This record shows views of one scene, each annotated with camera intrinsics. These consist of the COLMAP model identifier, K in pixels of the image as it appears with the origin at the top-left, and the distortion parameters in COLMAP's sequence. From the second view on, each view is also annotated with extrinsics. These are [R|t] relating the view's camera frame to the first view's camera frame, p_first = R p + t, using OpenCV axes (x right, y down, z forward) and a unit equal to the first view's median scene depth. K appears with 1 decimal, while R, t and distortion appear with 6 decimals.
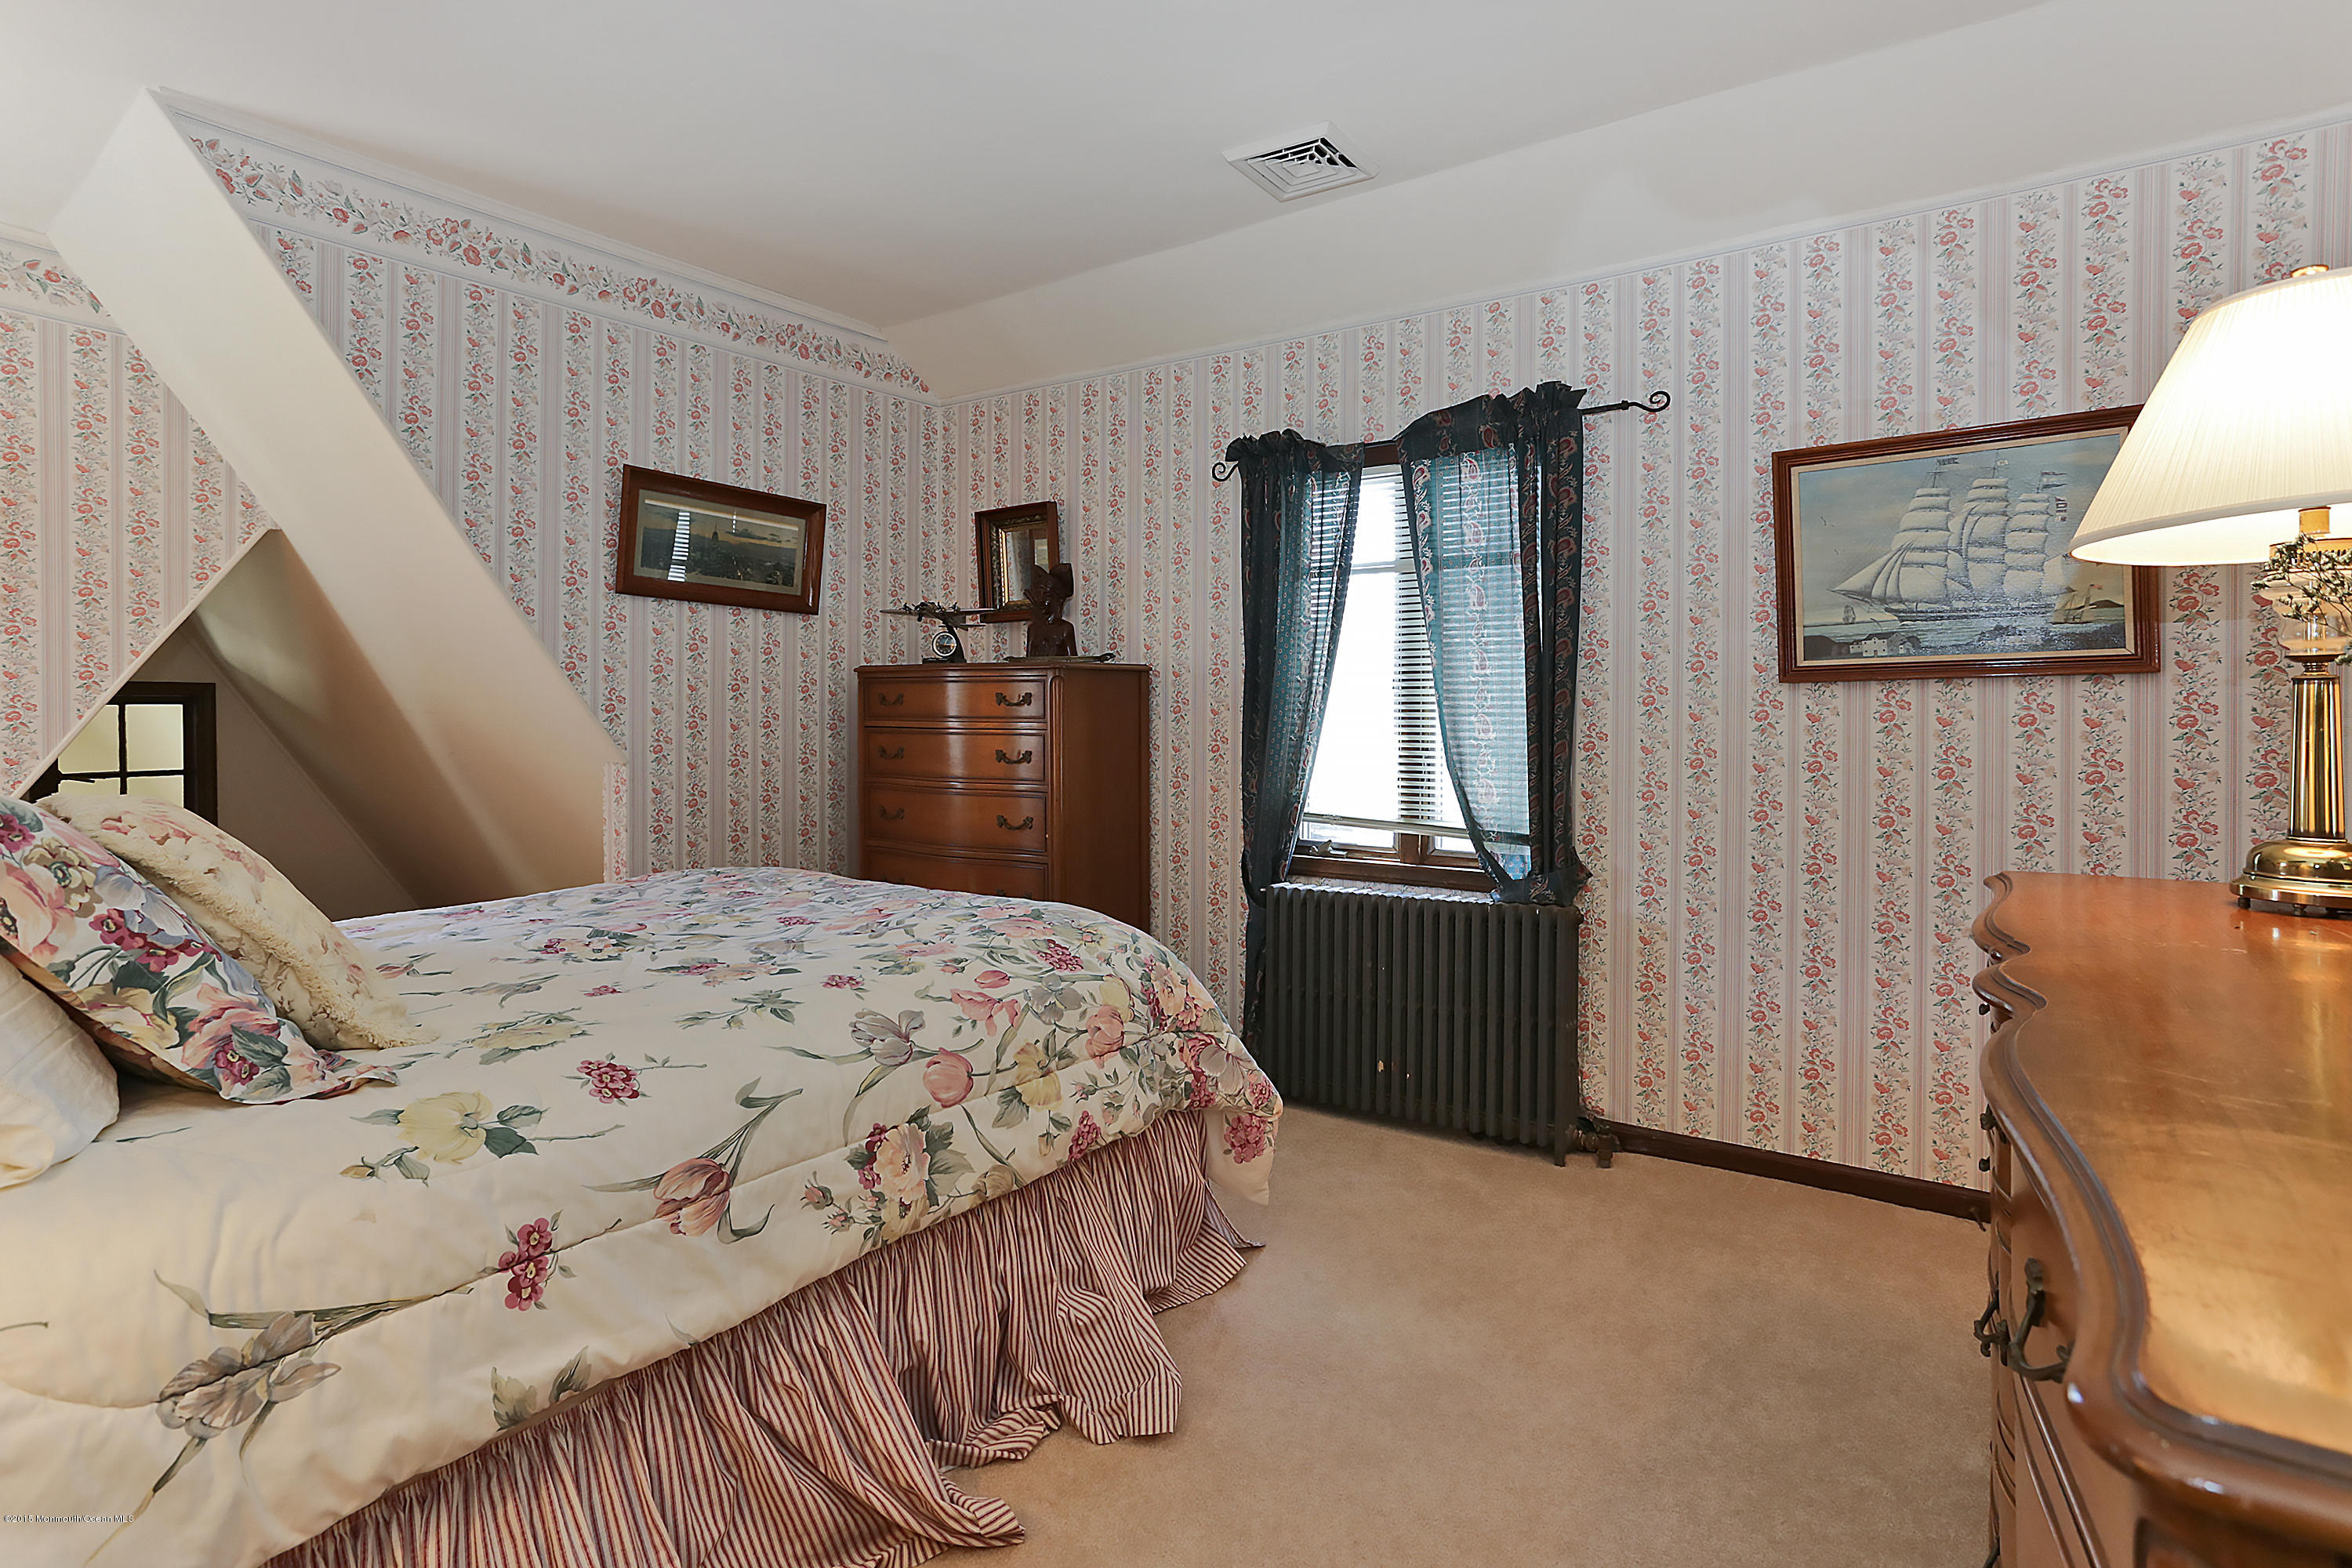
lens RADIAL K [[1100.6, 0, 1177.9], [0, 1100.6, 736.2], [0, 0, 1]] dist [-0.000650, 0.000027]
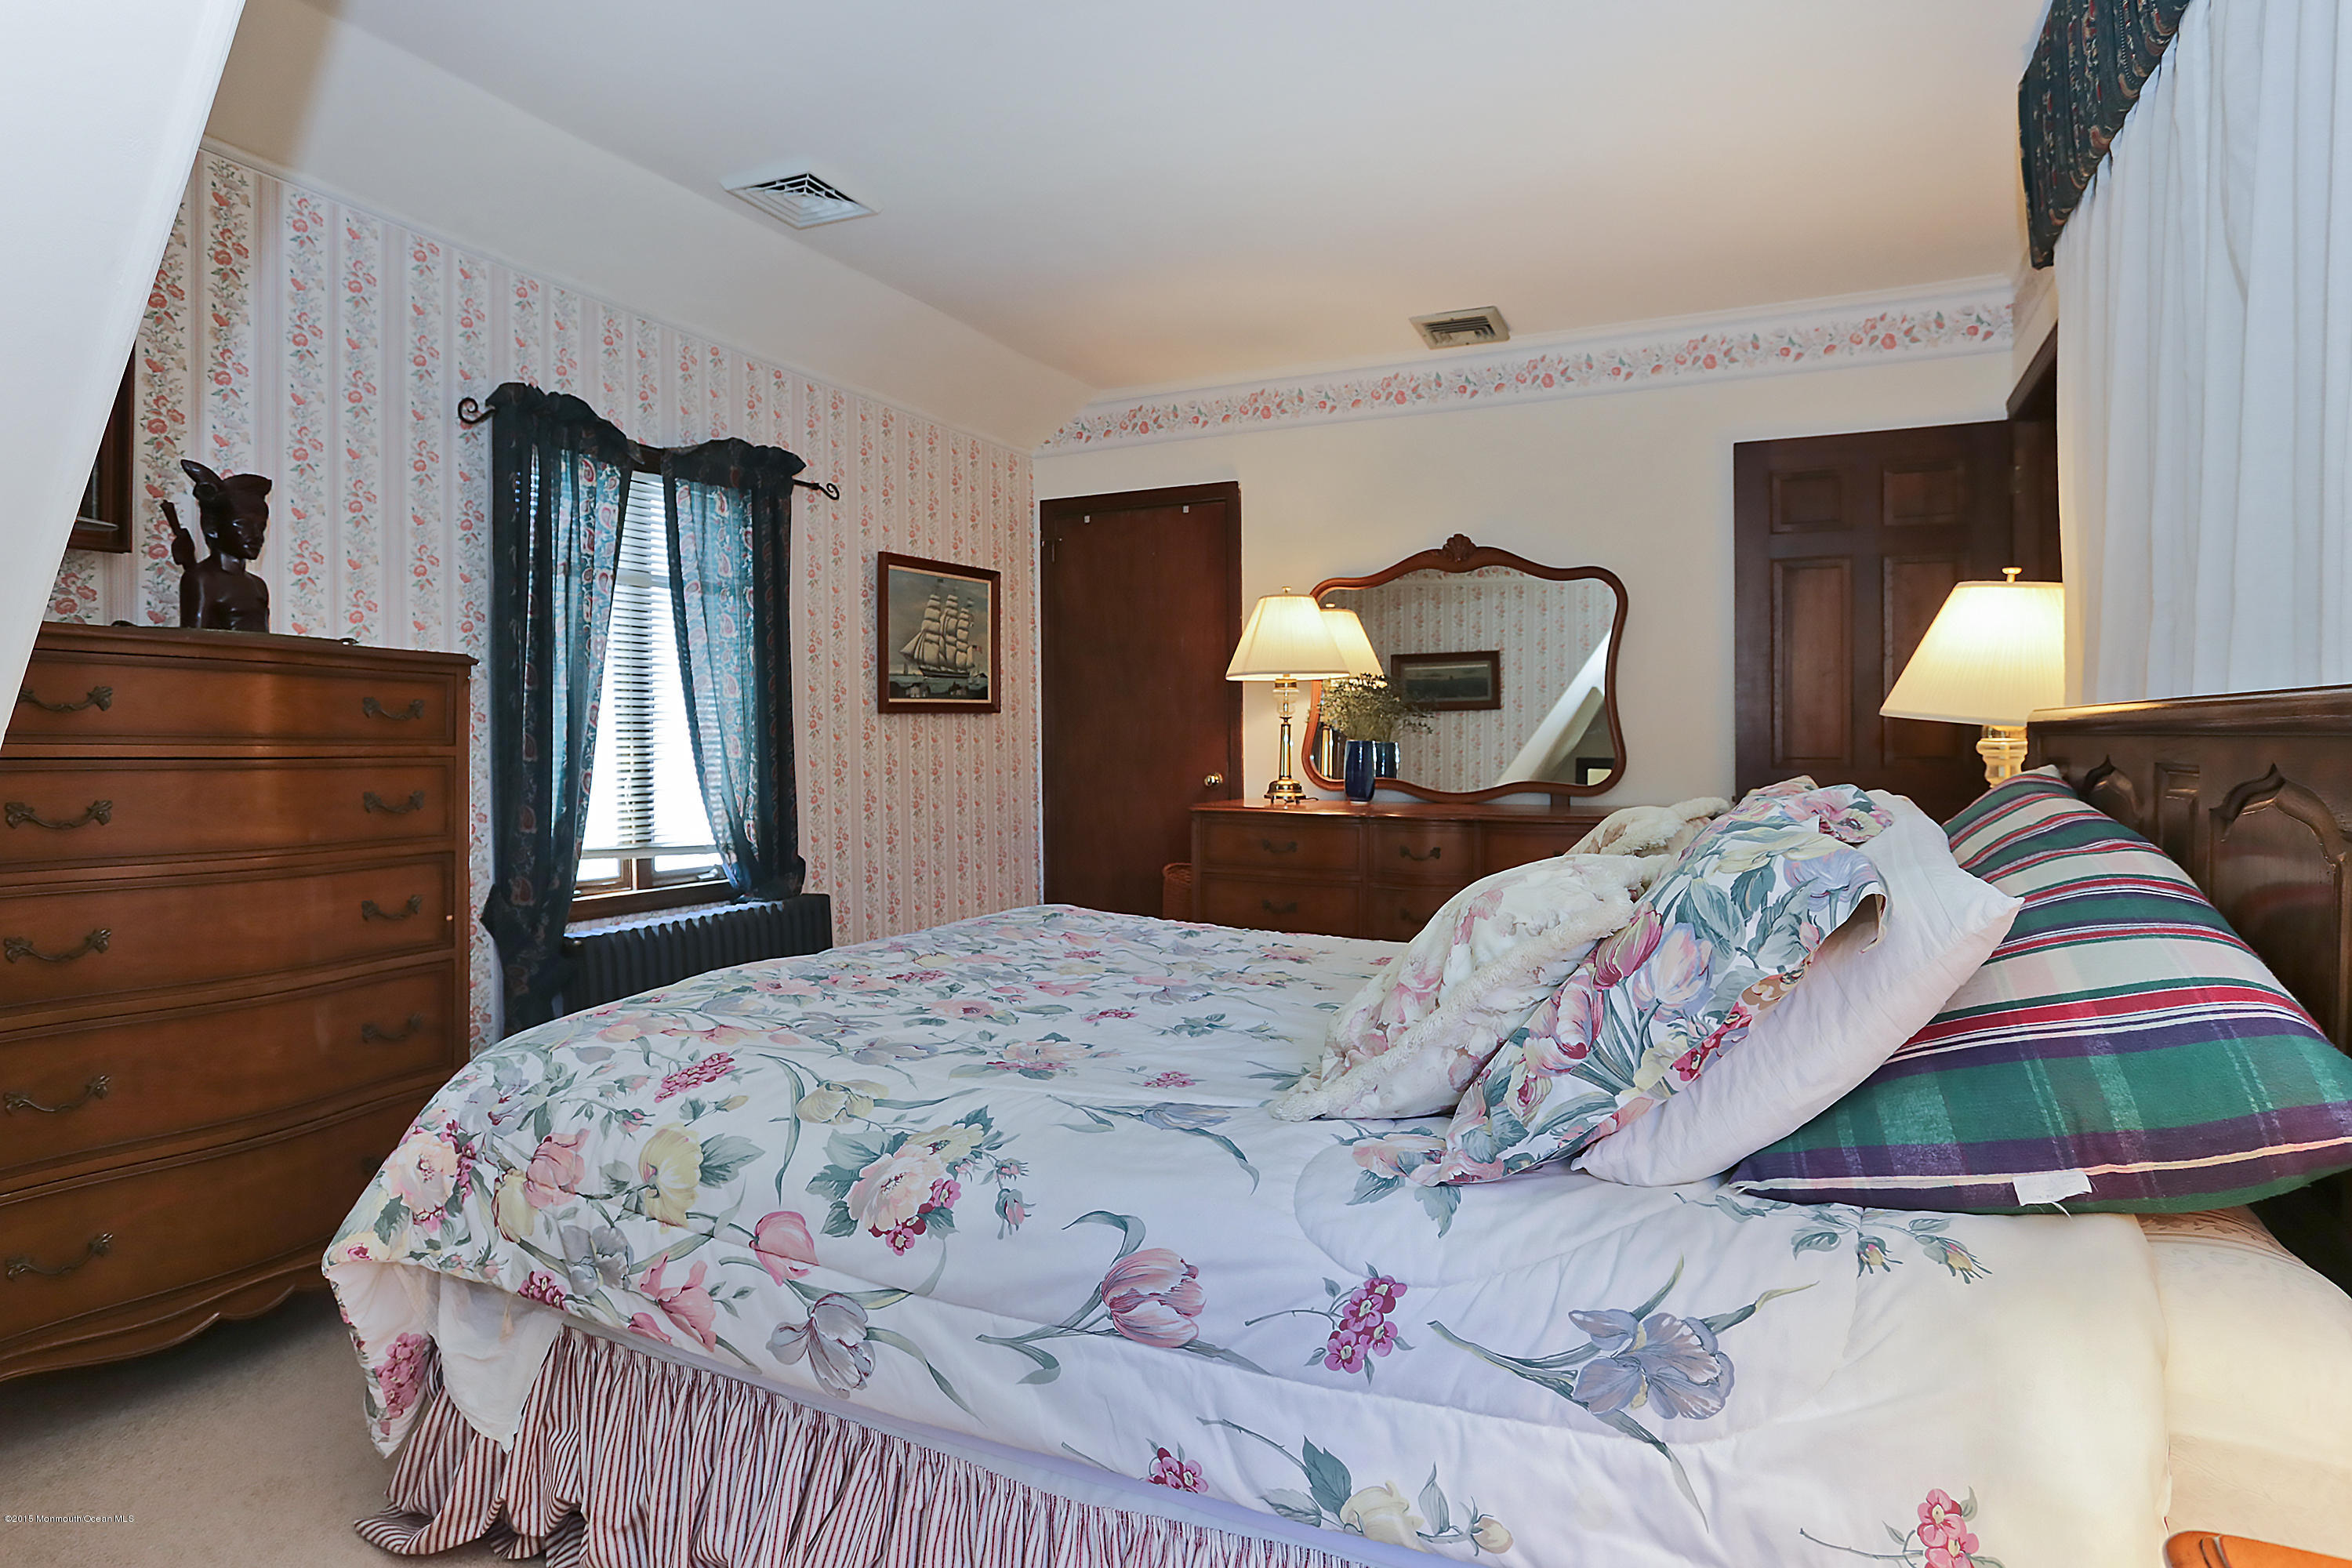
lens RADIAL K [[1358.4, 0, 1176.6], [0, 1358.4, 737.7], [0, 0, 1]] dist [0.000104, -0.000155]
pose [[-0.135676, -0.007816, 0.990722, -1.262948], [0.004692, 0.999953, 0.008531, -0.029666], [-0.990742, 0.005806, -0.135633, 0.866622]]
